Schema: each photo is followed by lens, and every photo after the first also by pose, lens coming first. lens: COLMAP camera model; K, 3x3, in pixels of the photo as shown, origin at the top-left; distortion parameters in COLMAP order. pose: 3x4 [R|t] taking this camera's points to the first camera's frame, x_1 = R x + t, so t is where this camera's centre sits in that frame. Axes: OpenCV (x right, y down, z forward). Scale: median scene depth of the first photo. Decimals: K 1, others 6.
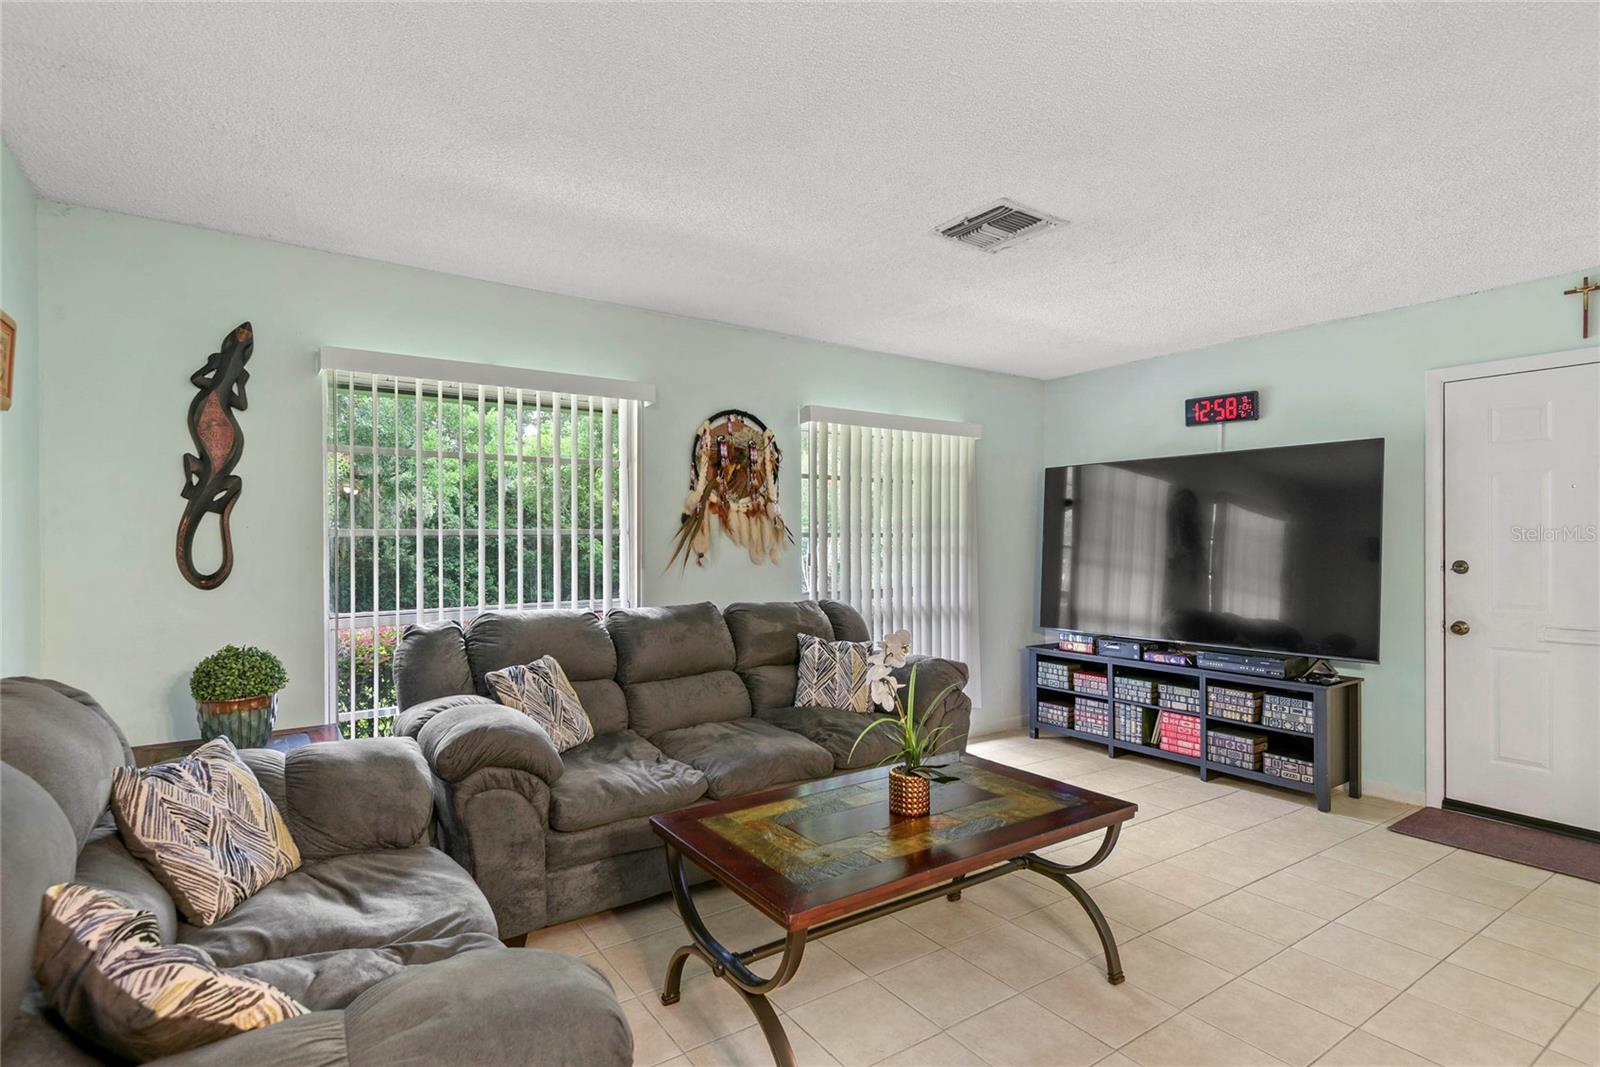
lens RADIAL K [[783.5, 0, 810.3], [0, 783.5, 543.8], [0, 0, 1]] dist [0.016294, -0.007243]
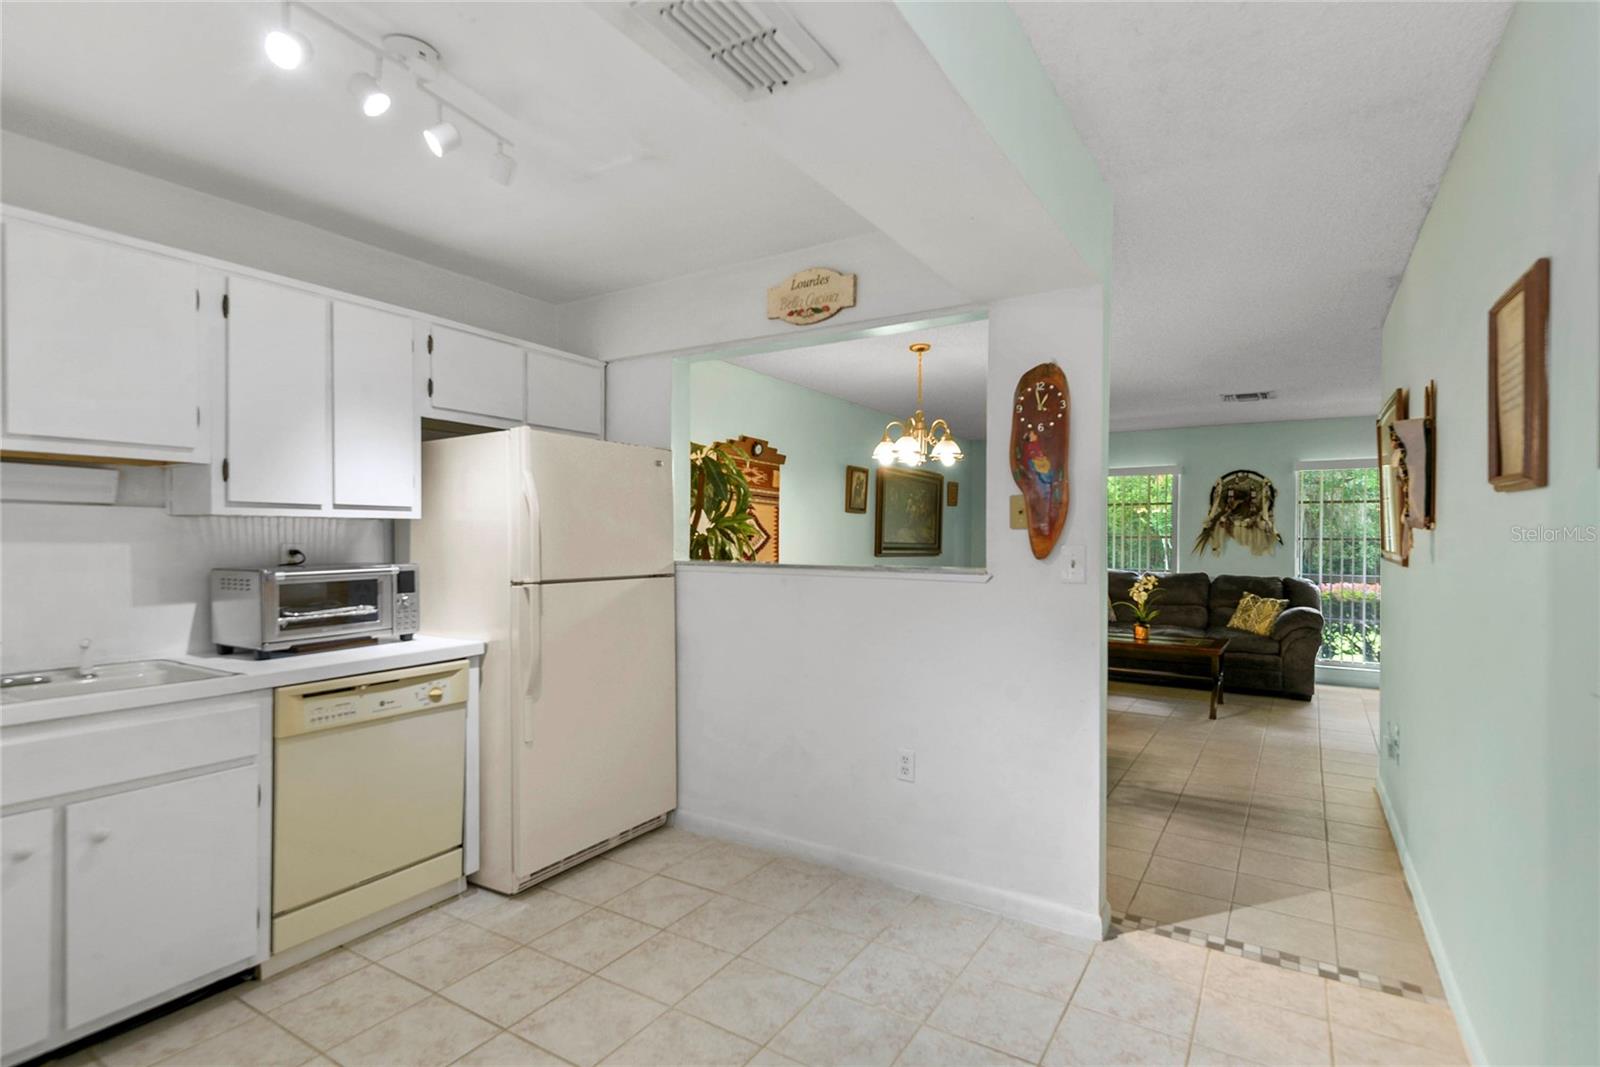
lens RADIAL K [[783.5, 0, 789.2], [0, 783.5, 542.2], [0, 0, 1]] dist [0.016294, -0.007243]
pose [[0.369621, 0.010590, -0.929122, 1.259154], [-0.009903, 0.999923, 0.007458, -0.007098], [0.929130, 0.006445, 0.369698, -0.669994]]
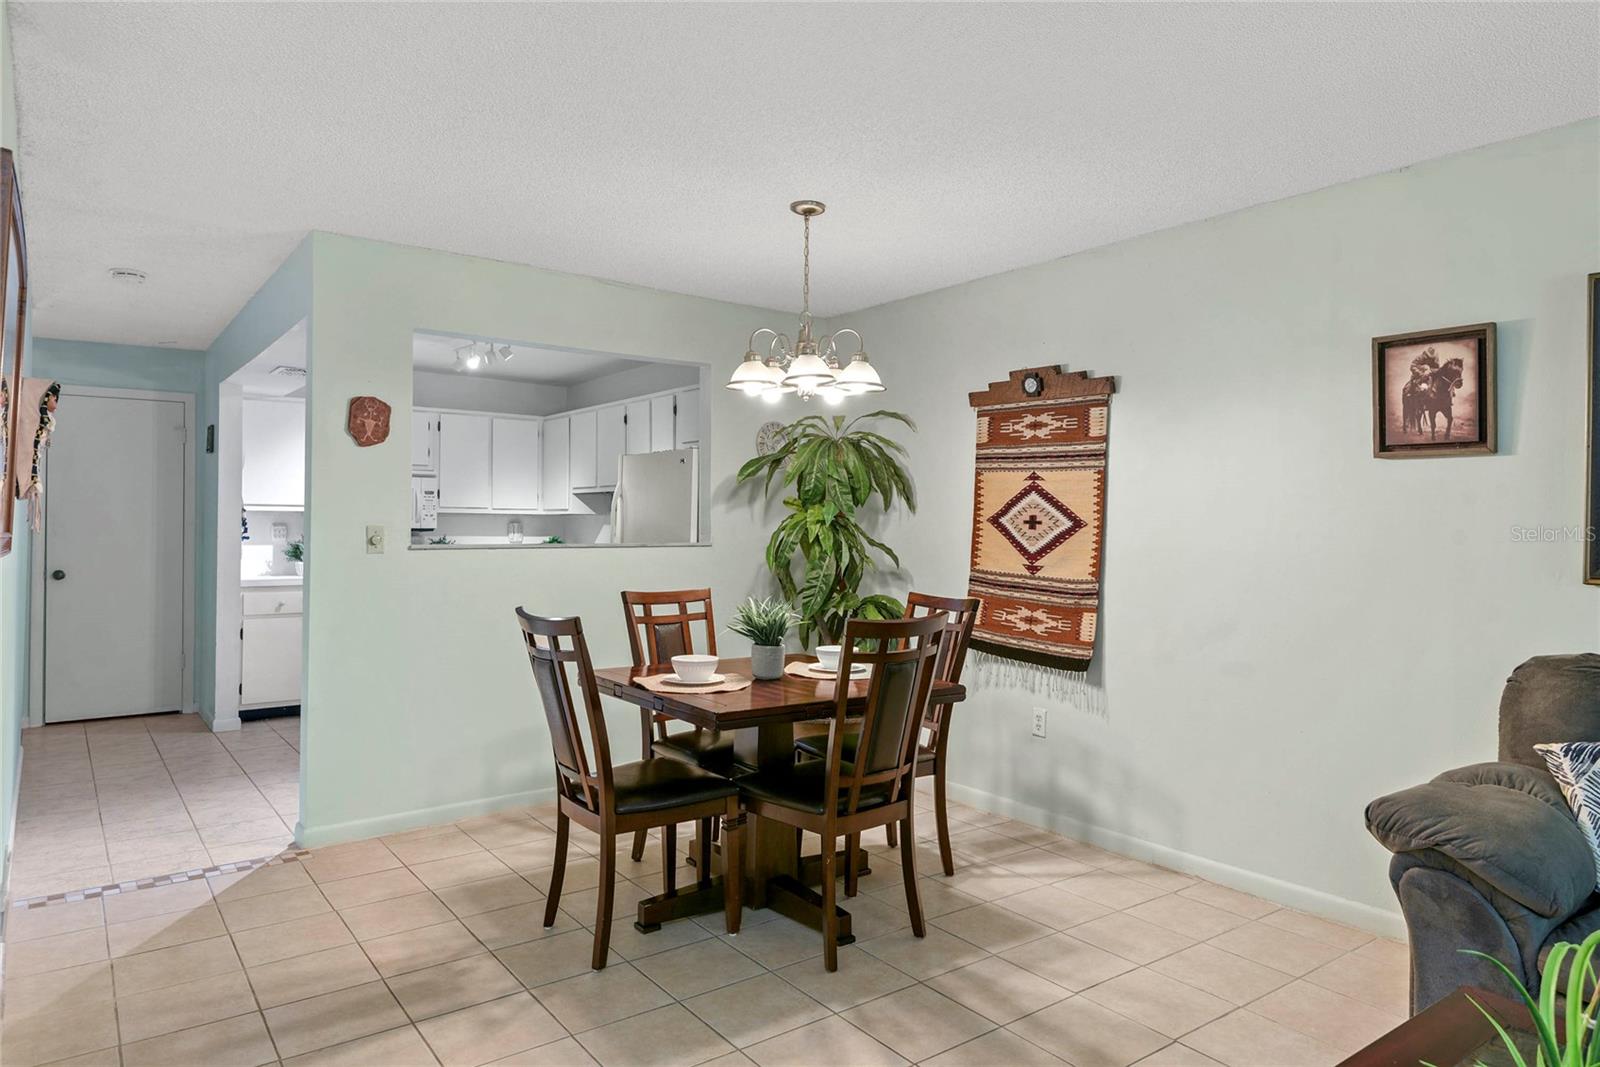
lens RADIAL K [[991.4, 0, 812.7], [0, 991.4, 521.3], [0, 0, 1]] dist [0.029915, -0.010814]
pose [[-0.999656, -0.004702, -0.025797, 0.283238], [-0.004676, 0.999988, -0.001077, -0.005506], [0.025802, -0.000956, -0.999667, 0.805728]]
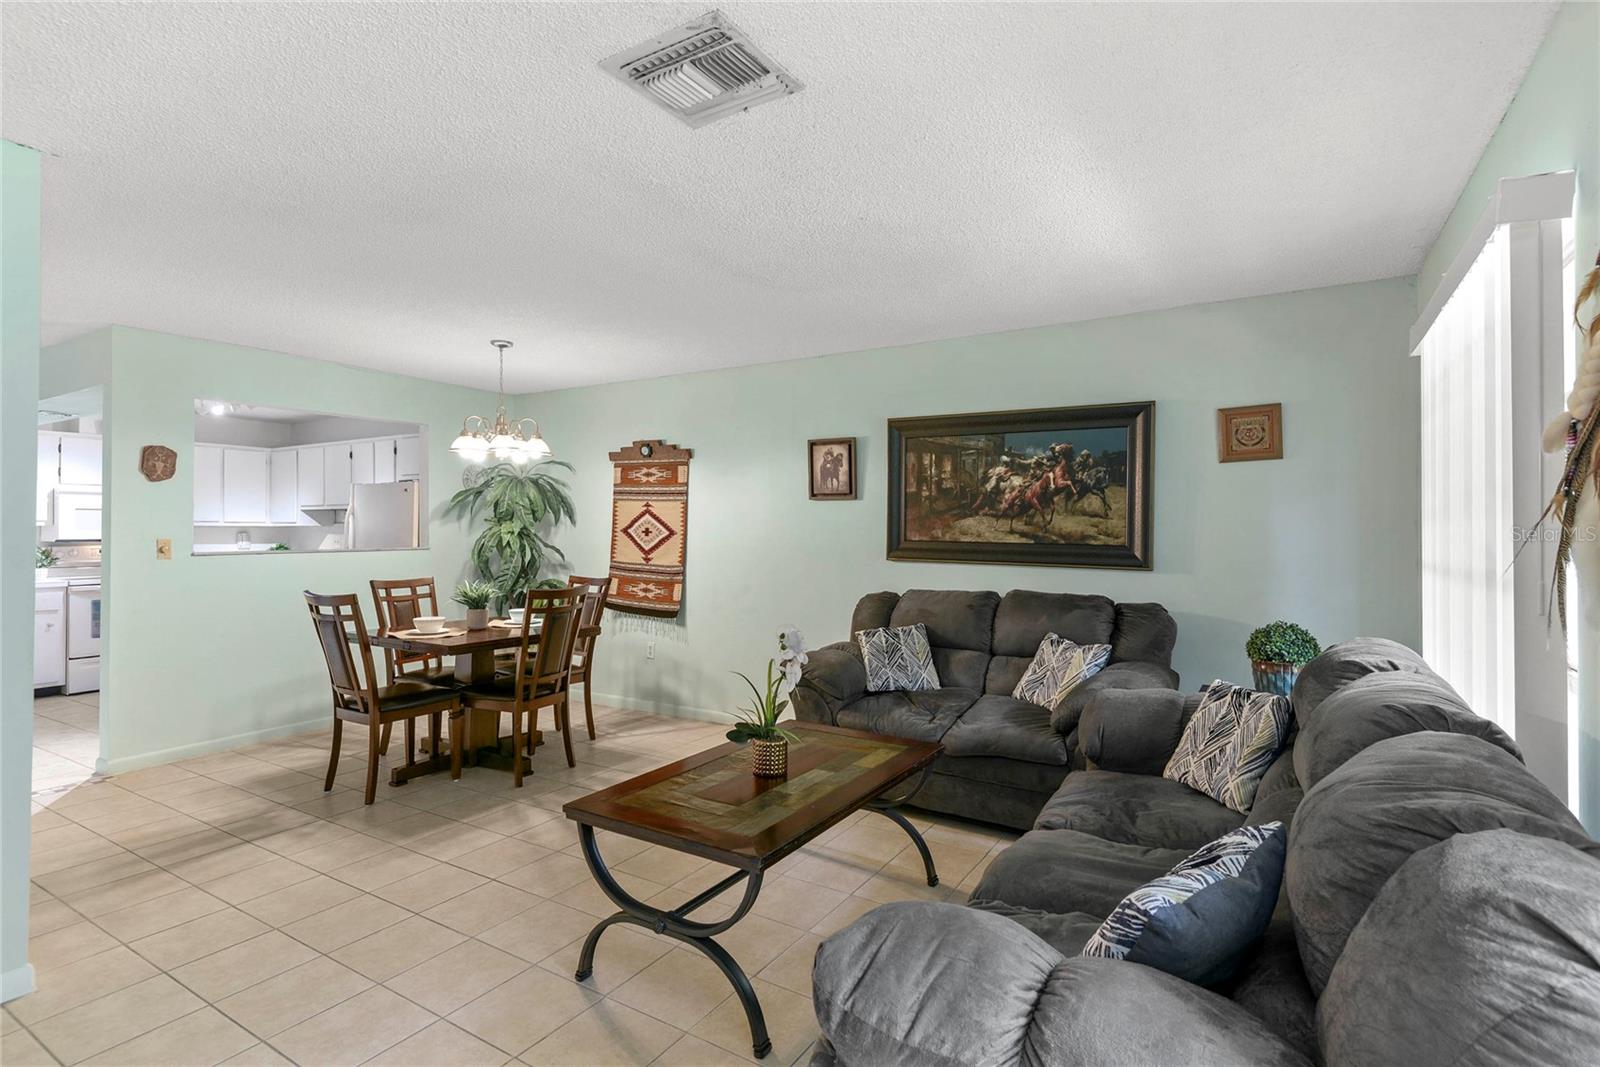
lens RADIAL K [[783.5, 0, 815.3], [0, 783.5, 521.3], [0, 0, 1]] dist [0.016294, -0.007243]
pose [[-0.918201, -0.001375, -0.396112, 0.300736], [0.001508, 0.999975, -0.006969, -0.015694], [0.396112, -0.006996, -0.918176, 1.163061]]
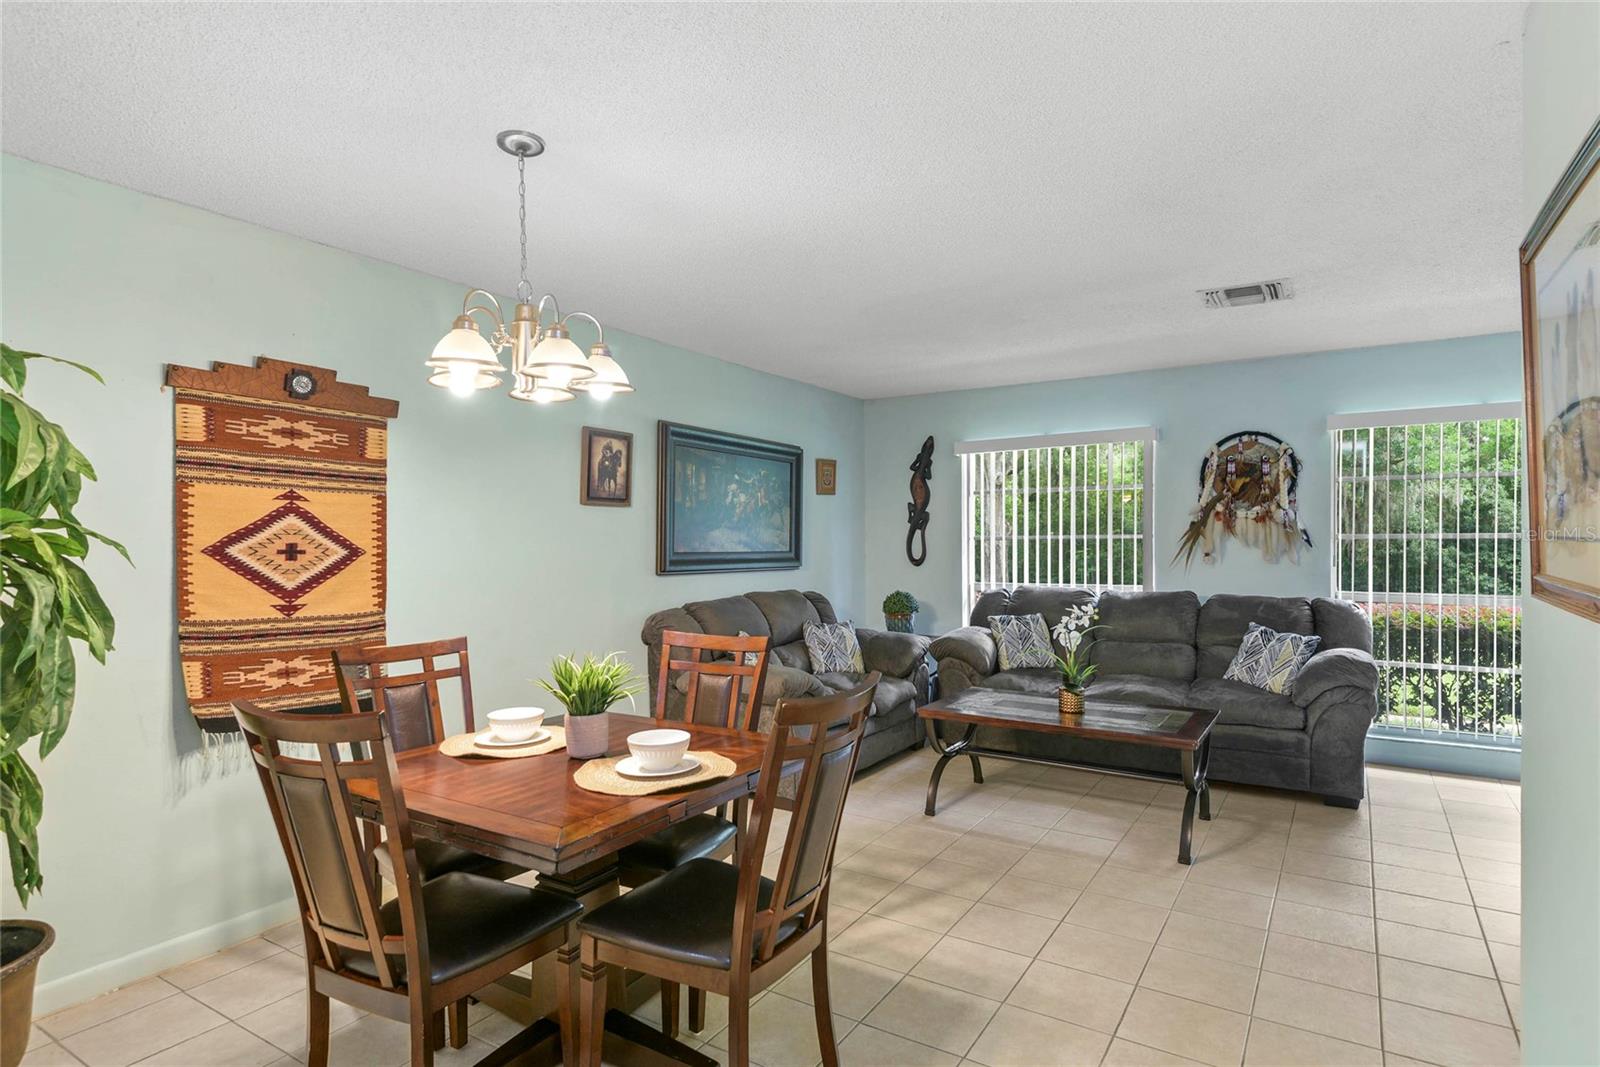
lens RADIAL K [[864.1, 0, 789.7], [0, 864.1, 550.5], [0, 0, 1]] dist [0.020417, -0.001282]
pose [[0.378779, 0.014579, -0.925372, 0.884864], [0.004690, 0.999833, 0.017672, -0.019190], [0.925475, -0.011034, 0.378647, -0.133219]]
